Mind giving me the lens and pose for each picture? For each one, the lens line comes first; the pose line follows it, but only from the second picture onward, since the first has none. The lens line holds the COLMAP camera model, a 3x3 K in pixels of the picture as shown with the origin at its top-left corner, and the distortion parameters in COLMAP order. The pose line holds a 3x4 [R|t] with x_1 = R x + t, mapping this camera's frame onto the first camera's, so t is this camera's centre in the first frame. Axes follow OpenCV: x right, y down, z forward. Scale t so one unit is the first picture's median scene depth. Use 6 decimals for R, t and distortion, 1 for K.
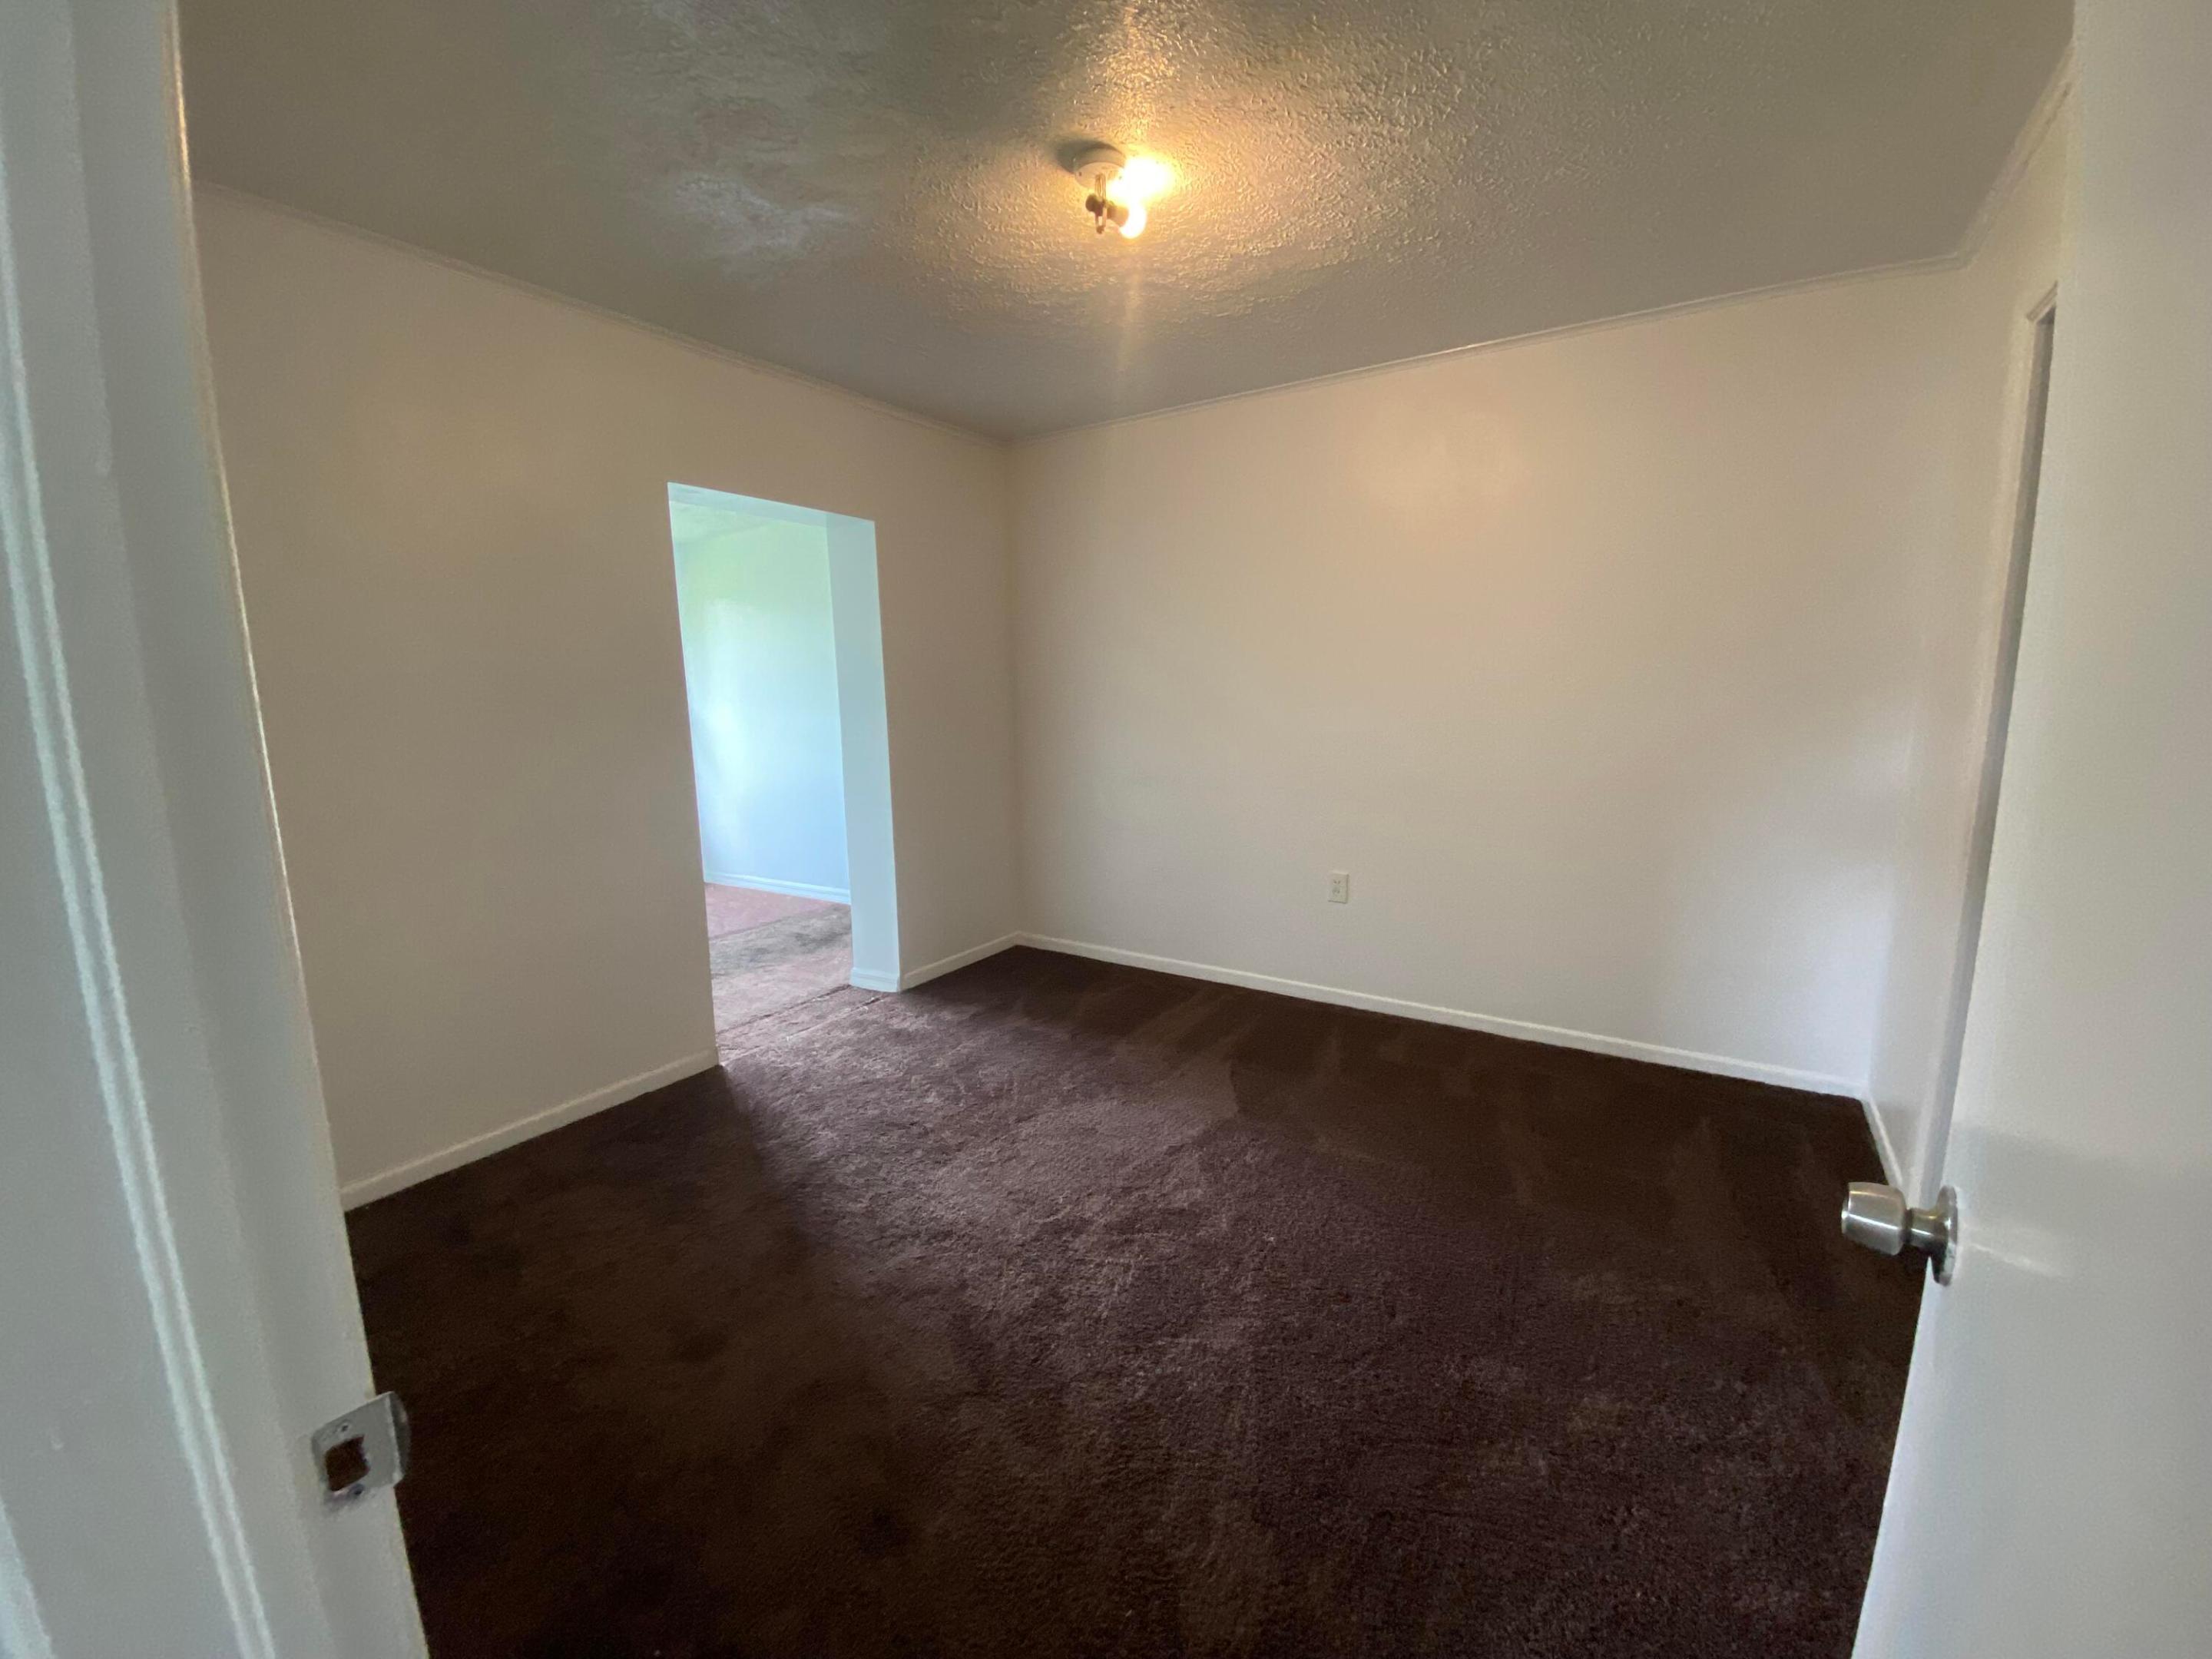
lens RADIAL K [[903.9, 0, 1103.6], [0, 903.9, 835.2], [0, 0, 1]] dist [0.013572, 0.000029]
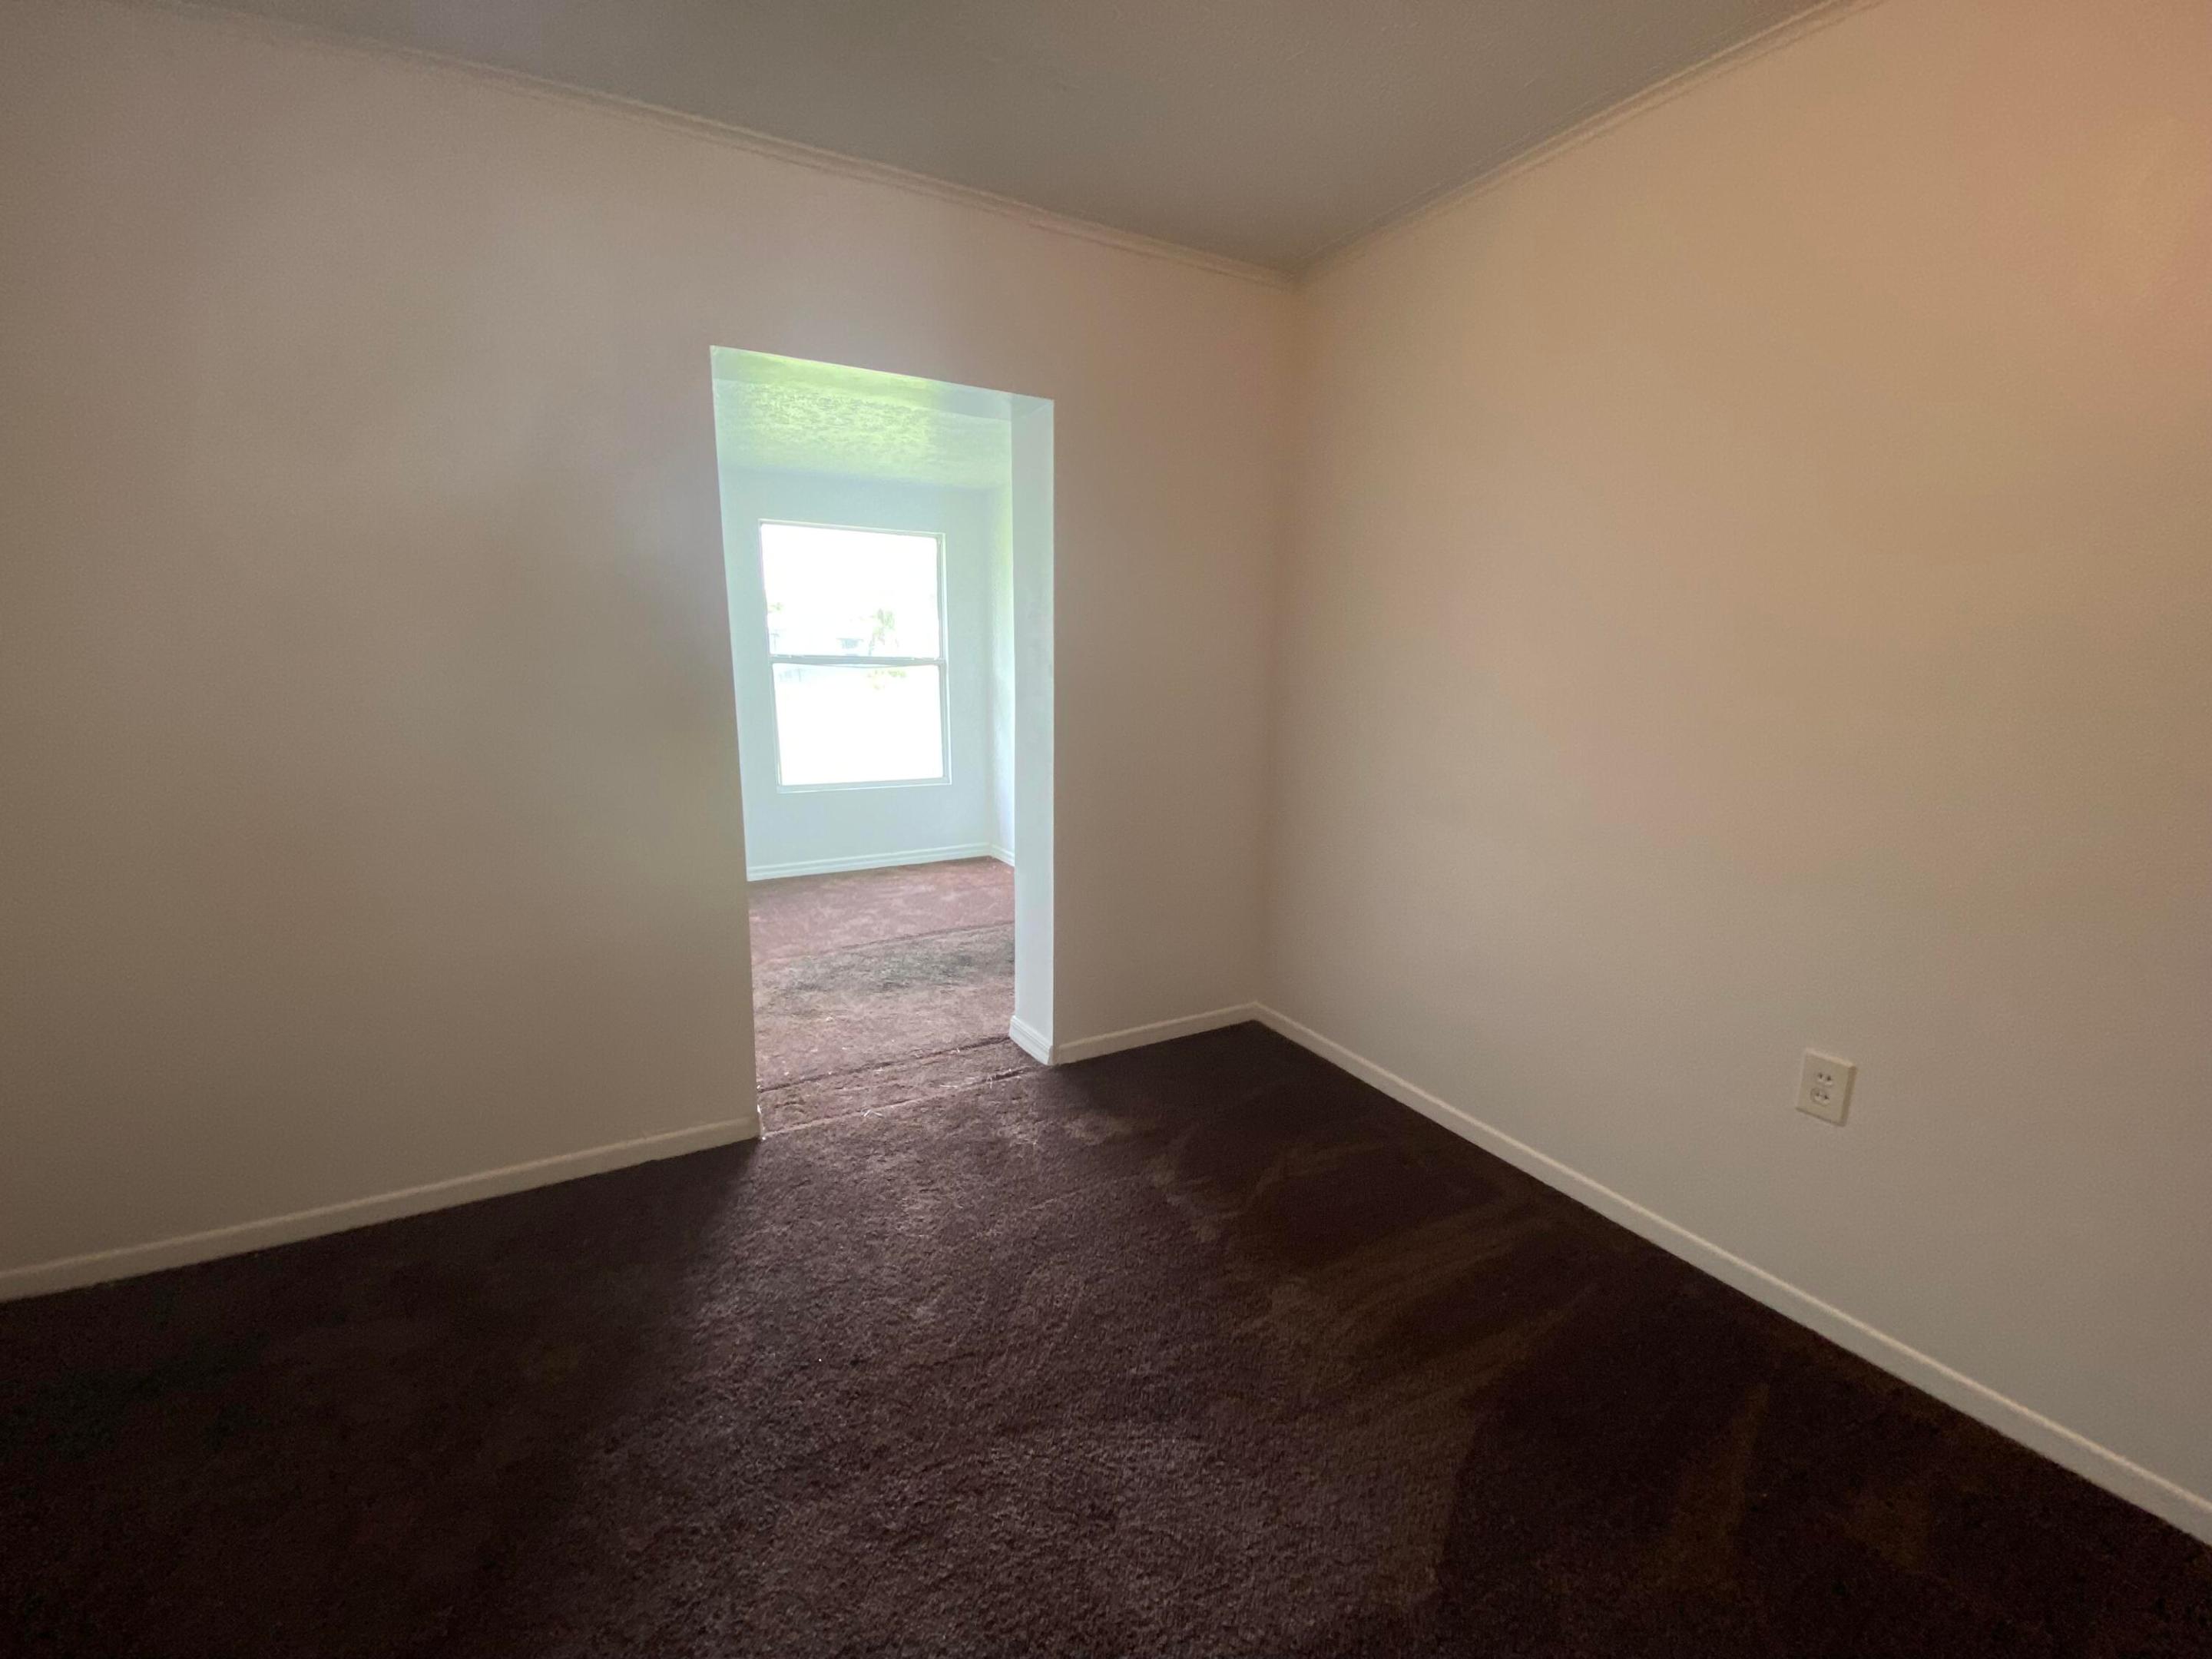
lens RADIAL K [[903.9, 0, 1107.9], [0, 903.9, 816.8], [0, 0, 1]] dist [0.013572, 0.000029]
pose [[0.882192, 0.104554, -0.459136, 0.133782], [-0.097481, 0.994467, 0.039159, -0.061384], [0.460690, 0.010211, 0.887503, 0.410315]]
